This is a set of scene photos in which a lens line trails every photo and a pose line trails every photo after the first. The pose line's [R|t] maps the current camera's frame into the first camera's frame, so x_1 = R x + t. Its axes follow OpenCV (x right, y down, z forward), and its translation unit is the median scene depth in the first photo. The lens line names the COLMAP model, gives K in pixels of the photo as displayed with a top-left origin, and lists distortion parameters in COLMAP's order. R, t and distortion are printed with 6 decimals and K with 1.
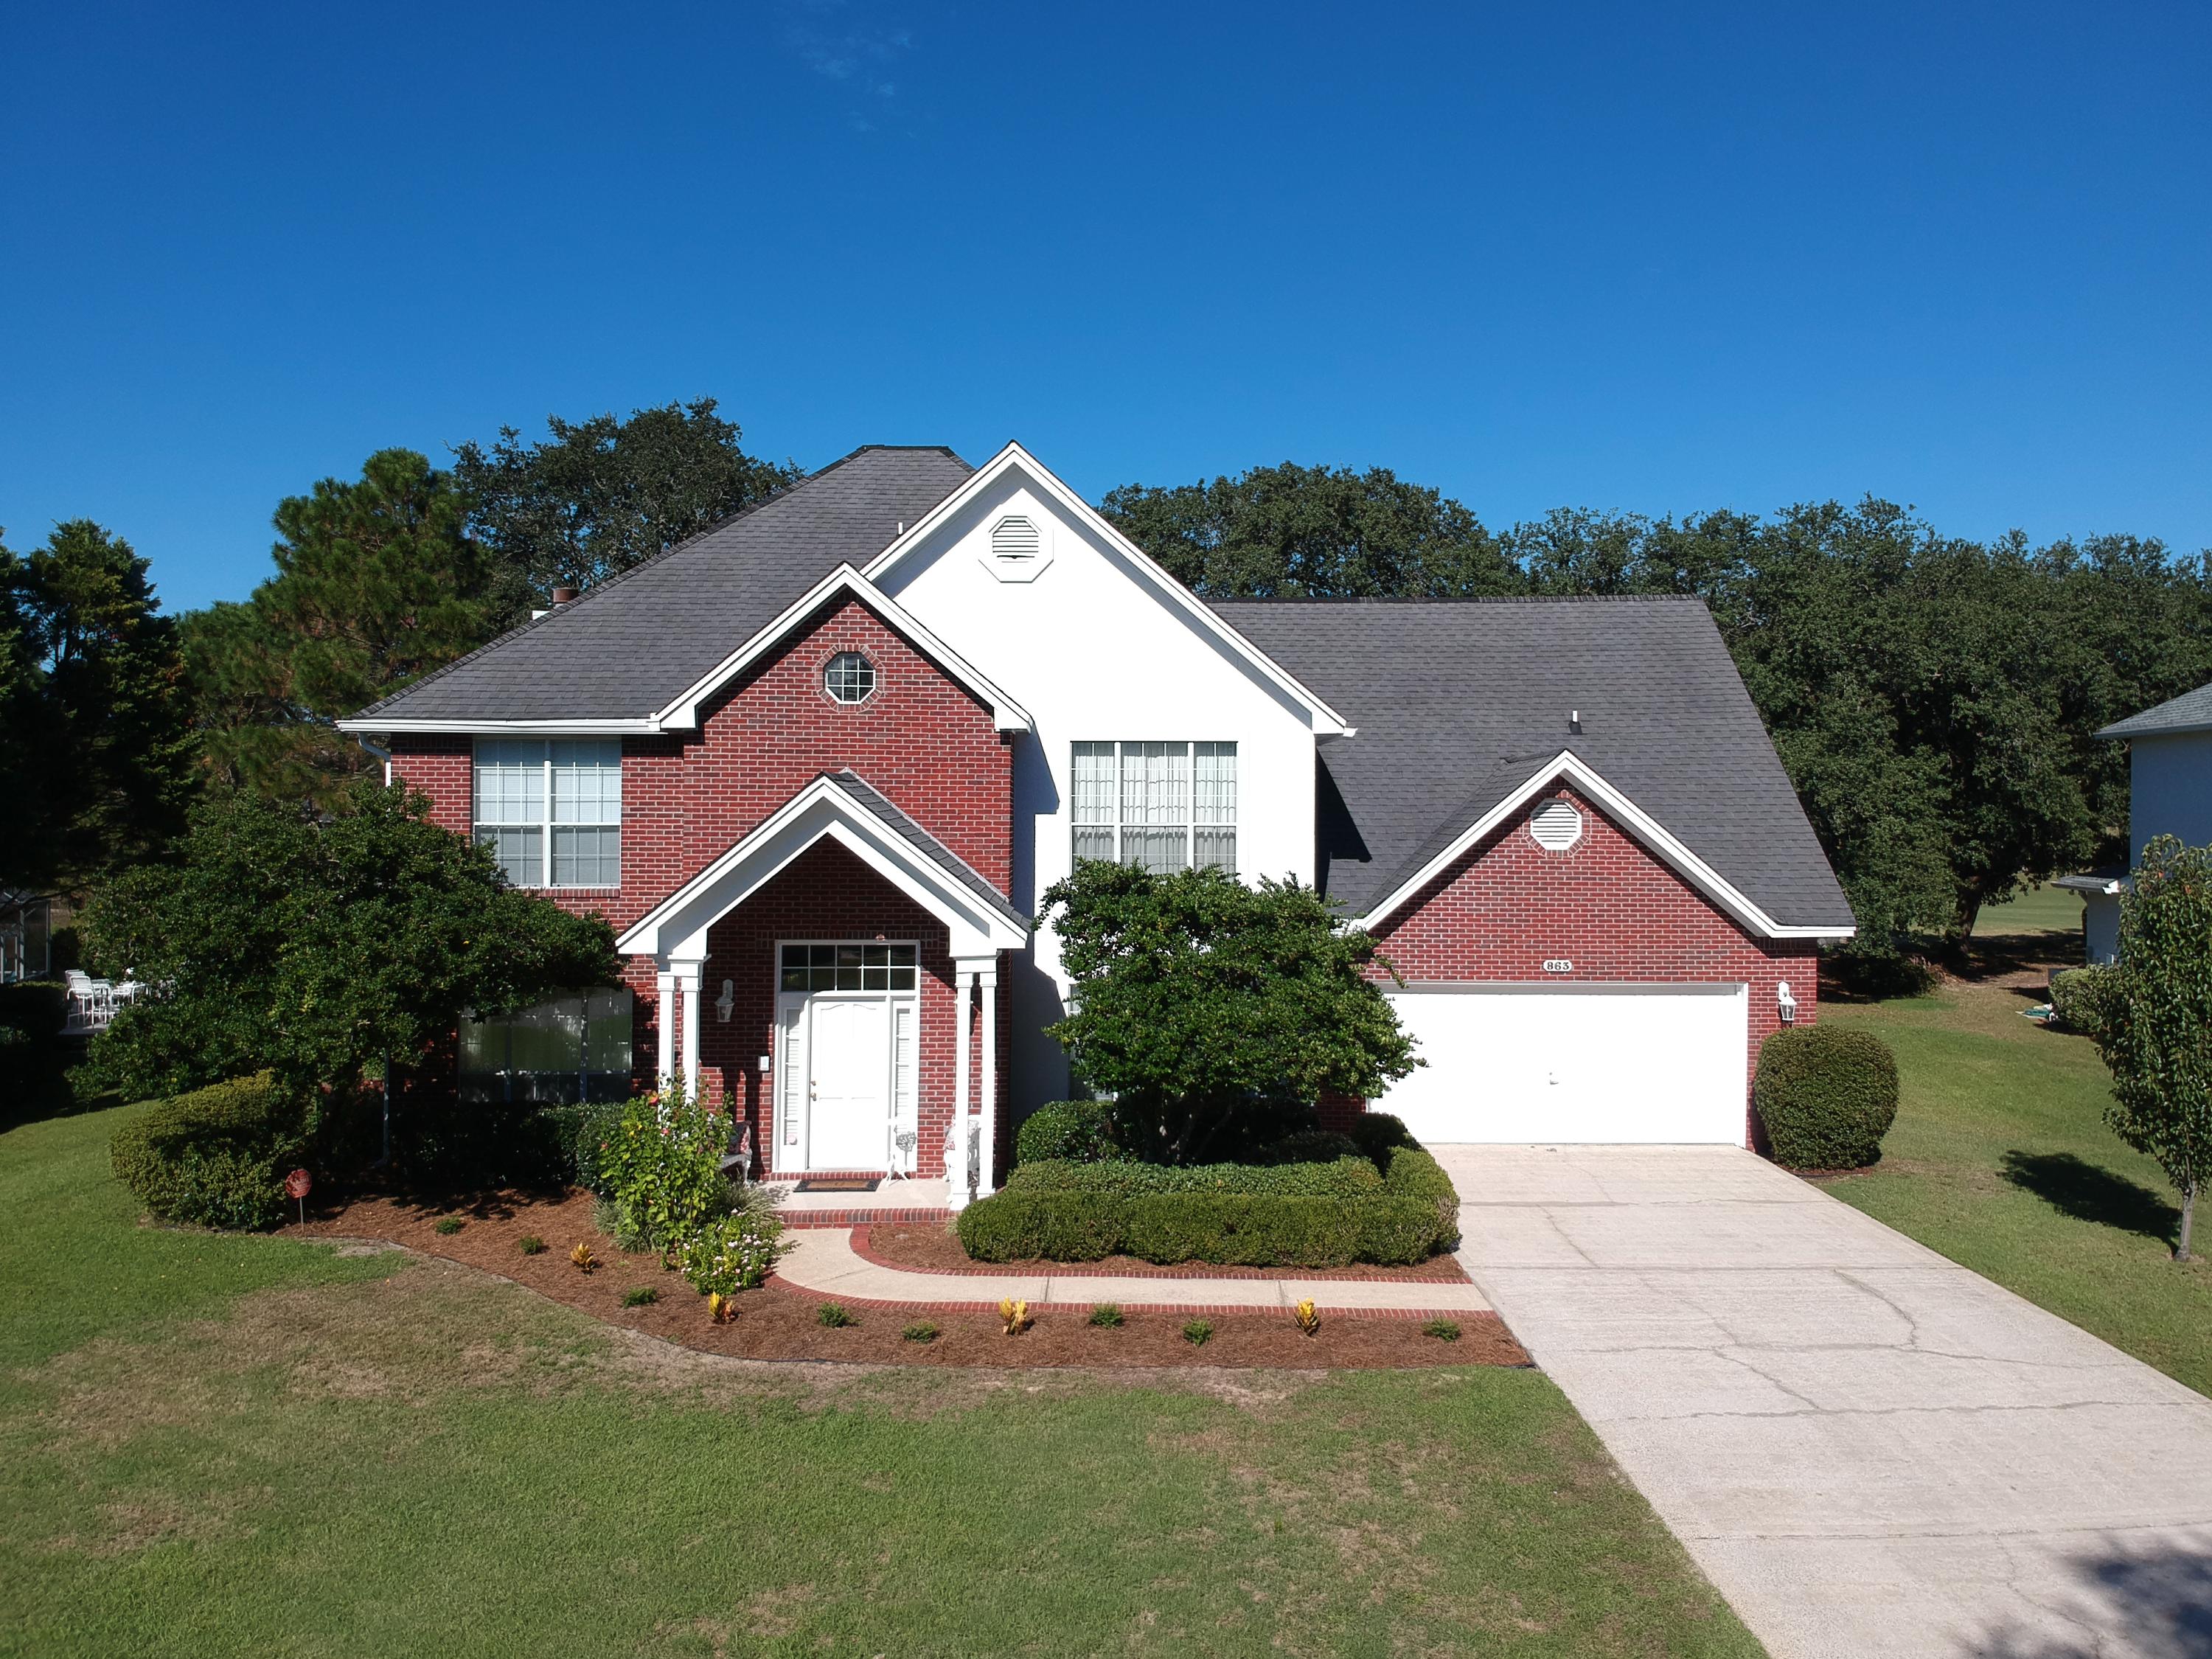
lens RADIAL K [[1621.0, 0, 1113.8], [0, 1621.0, 817.7], [0, 0, 1]] dist [0.104777, -0.192110]
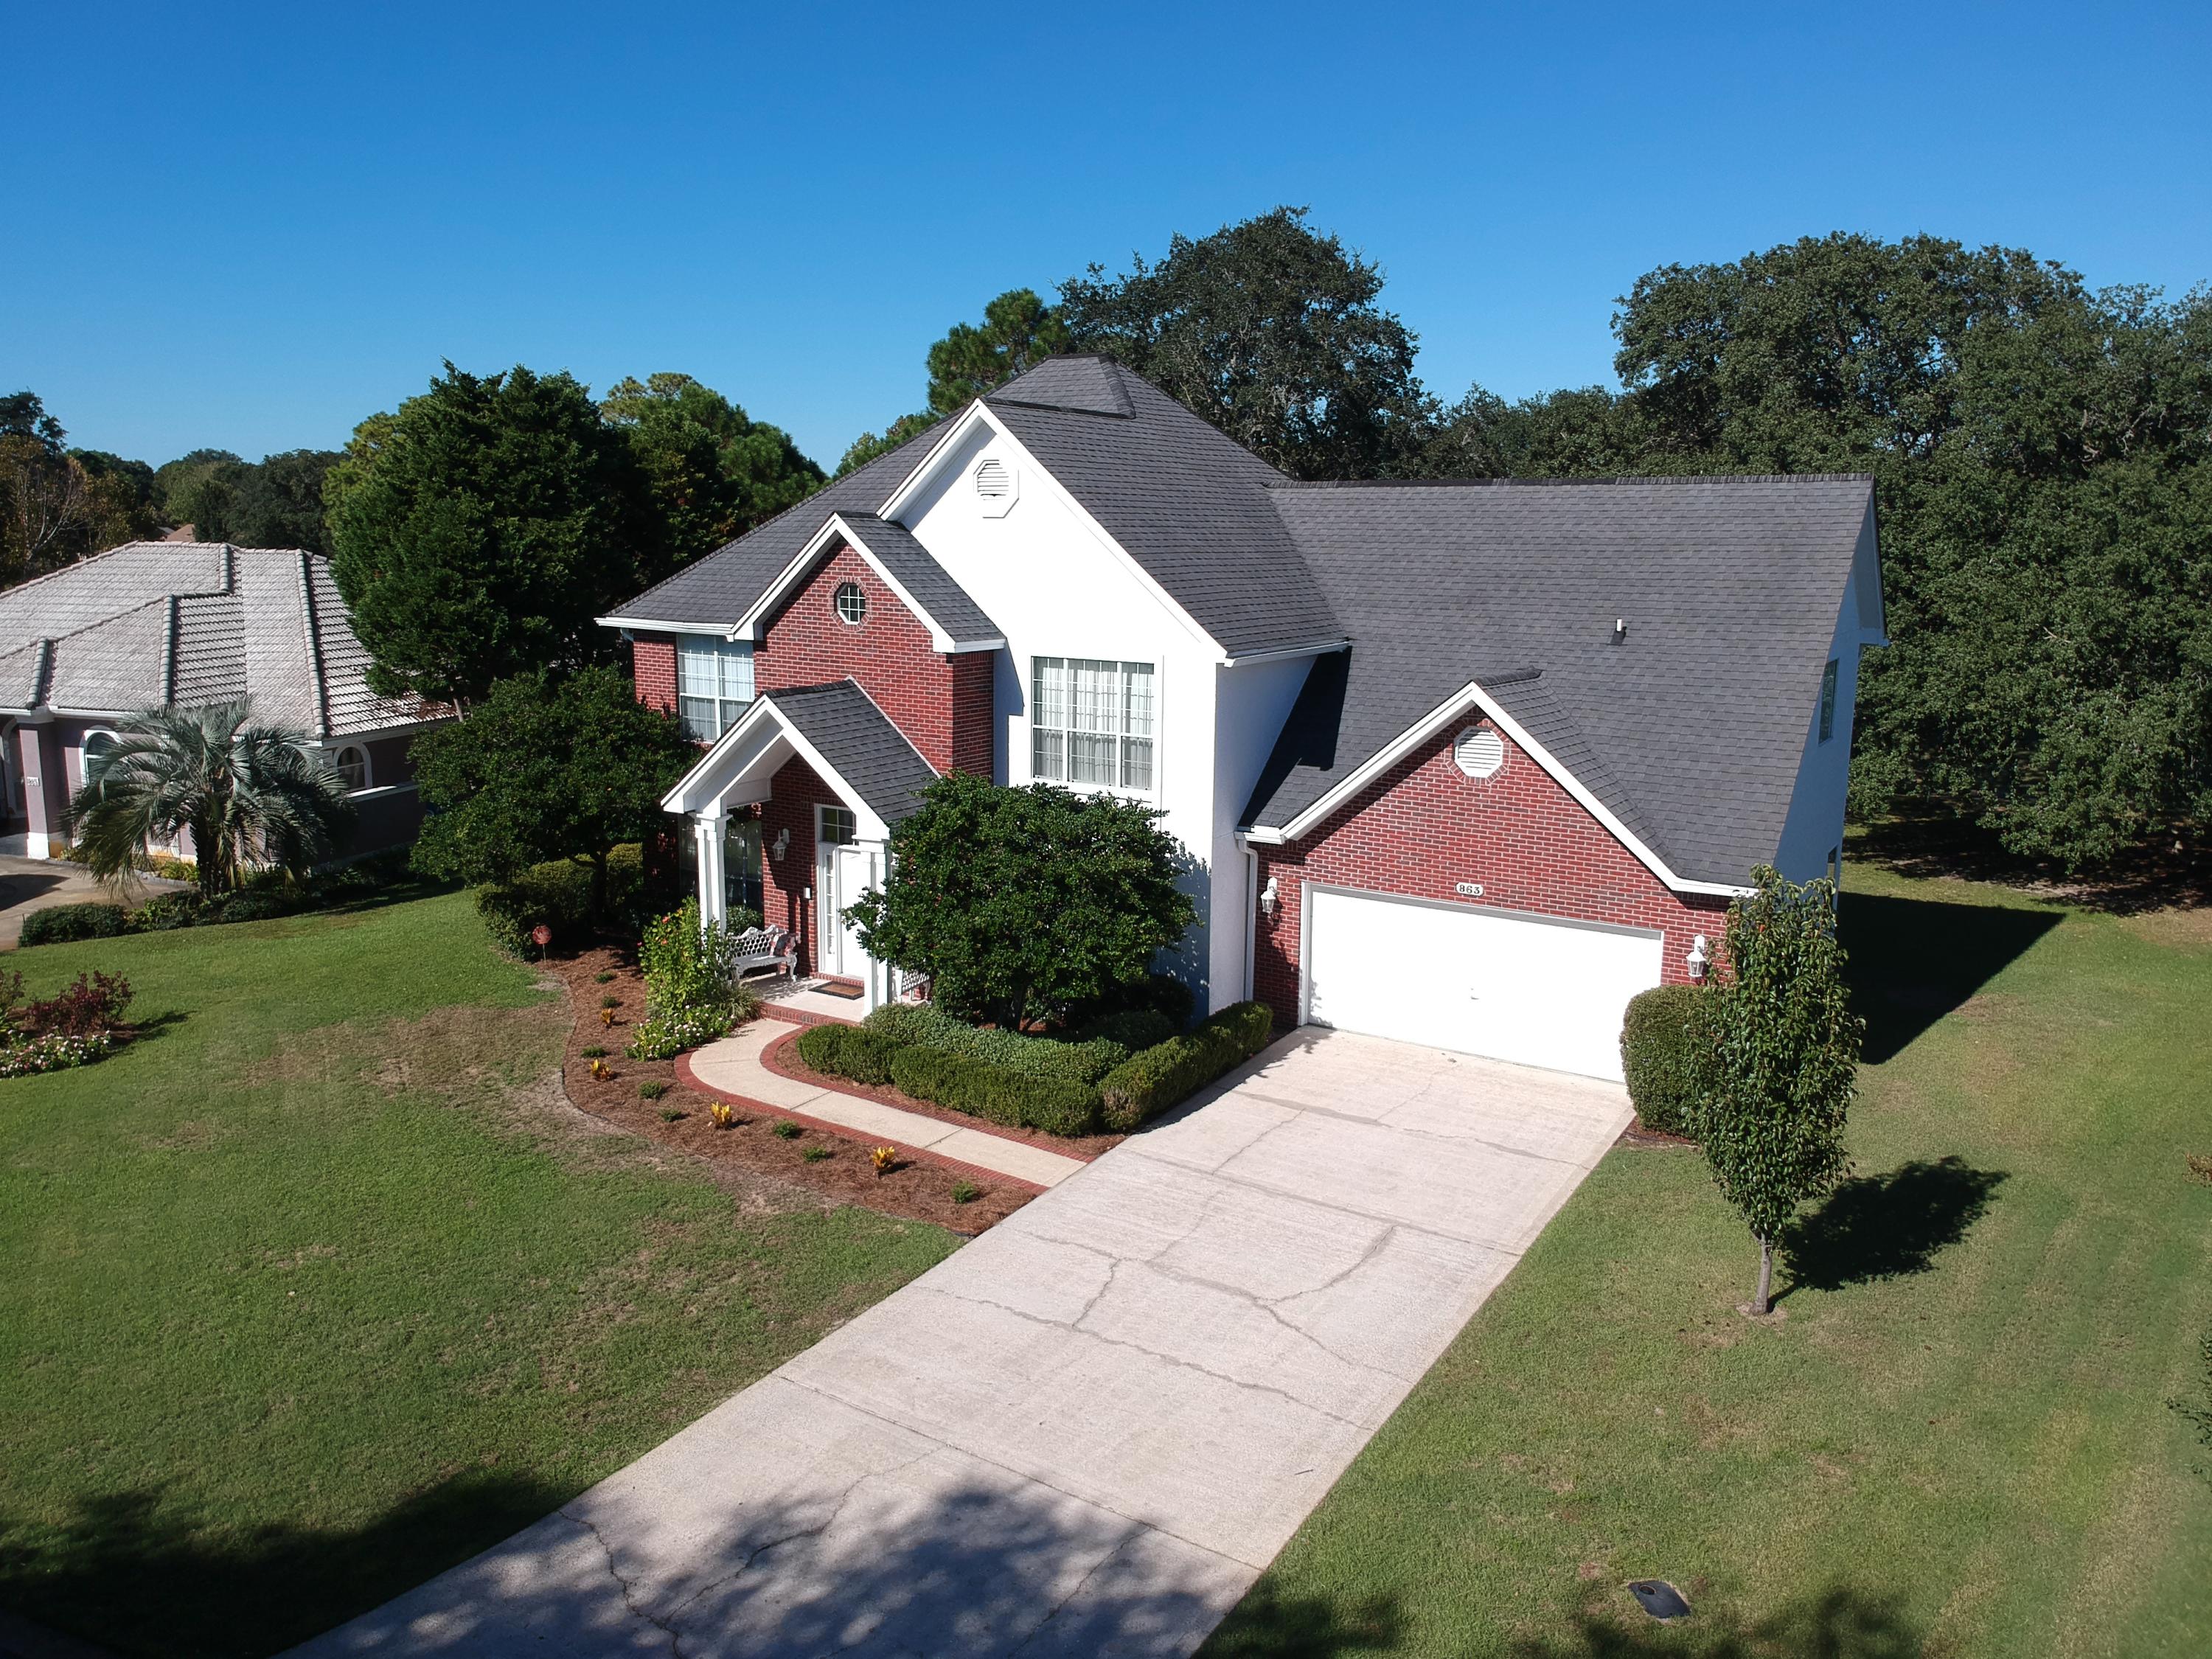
lens RADIAL K [[1611.1, 0, 1101.6], [0, 1611.1, 814.1], [0, 0, 1]] dist [0.116500, -0.197095]
pose [[0.838059, 0.102428, -0.535879, 0.668188], [-0.009239, 0.984742, 0.173775, -0.140645], [0.545502, -0.140683, 0.826218, 0.043870]]
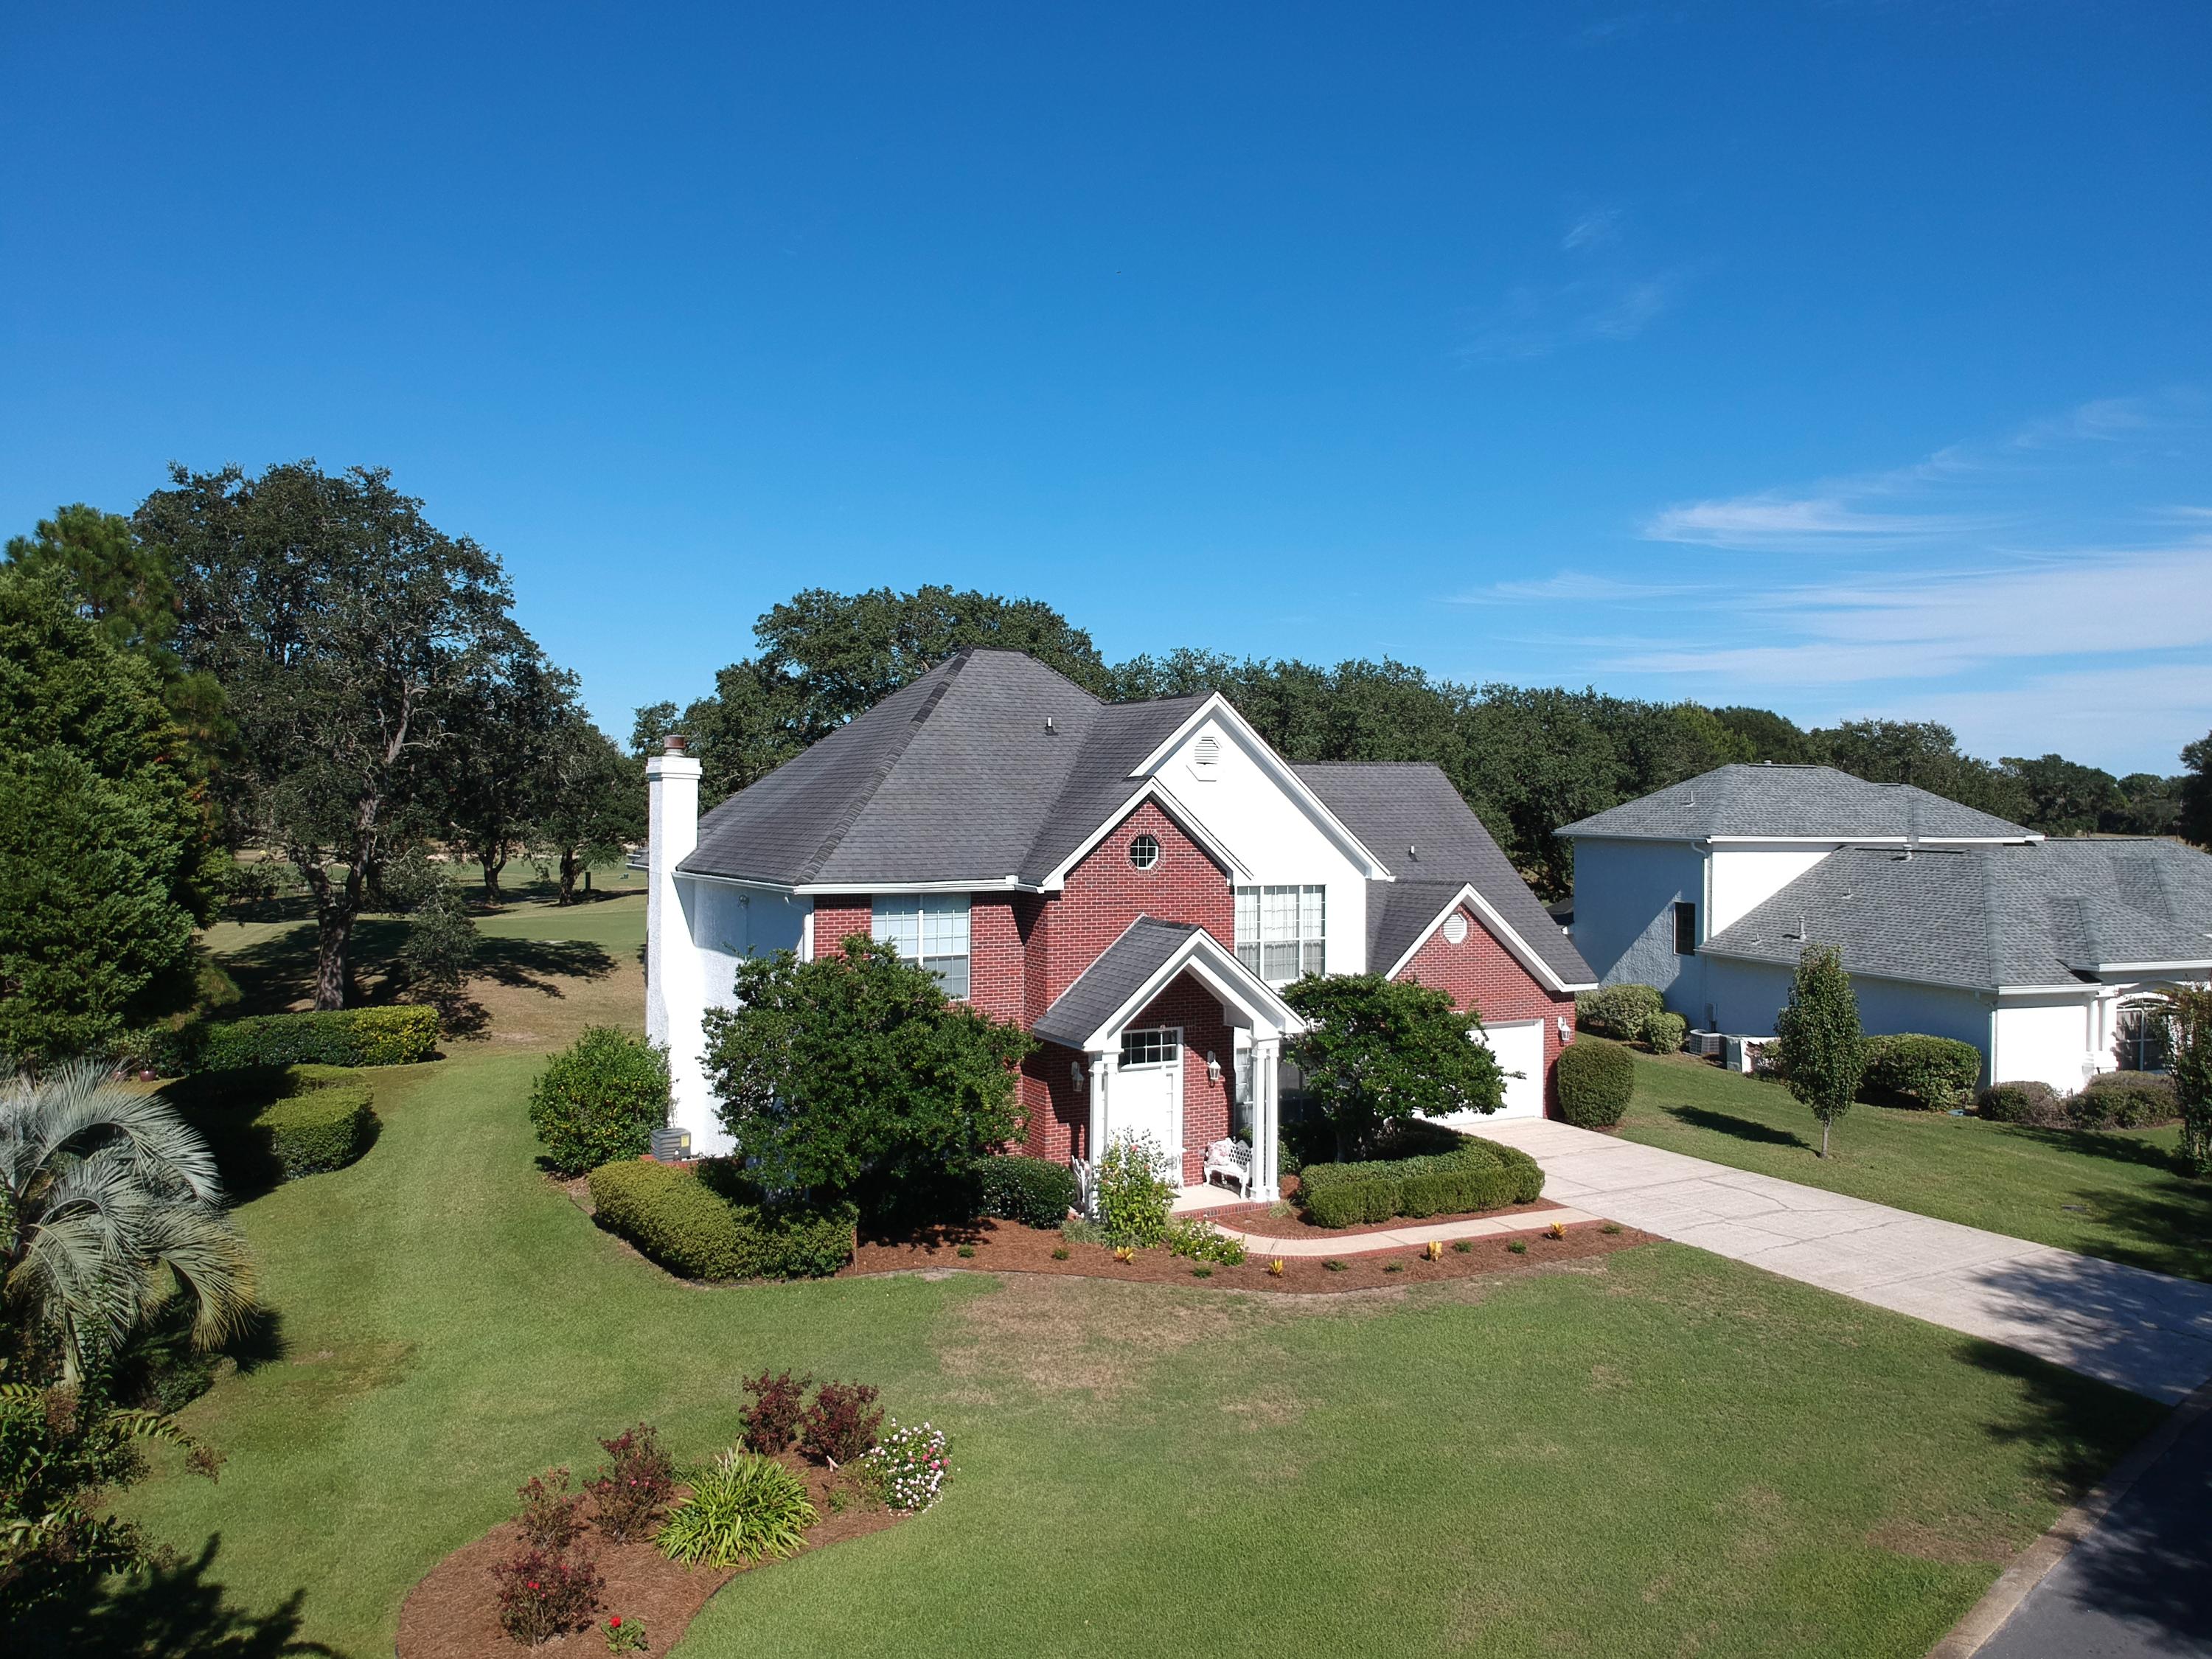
lens RADIAL K [[1611.1, 0, 1101.6], [0, 1611.1, 814.1], [0, 0, 1]] dist [0.116500, -0.197095]
pose [[0.879523, 0.001620, 0.475854, -0.864371], [-0.002980, 0.999993, 0.002103, -0.119224], [-0.475847, -0.003267, 0.879522, -0.259832]]
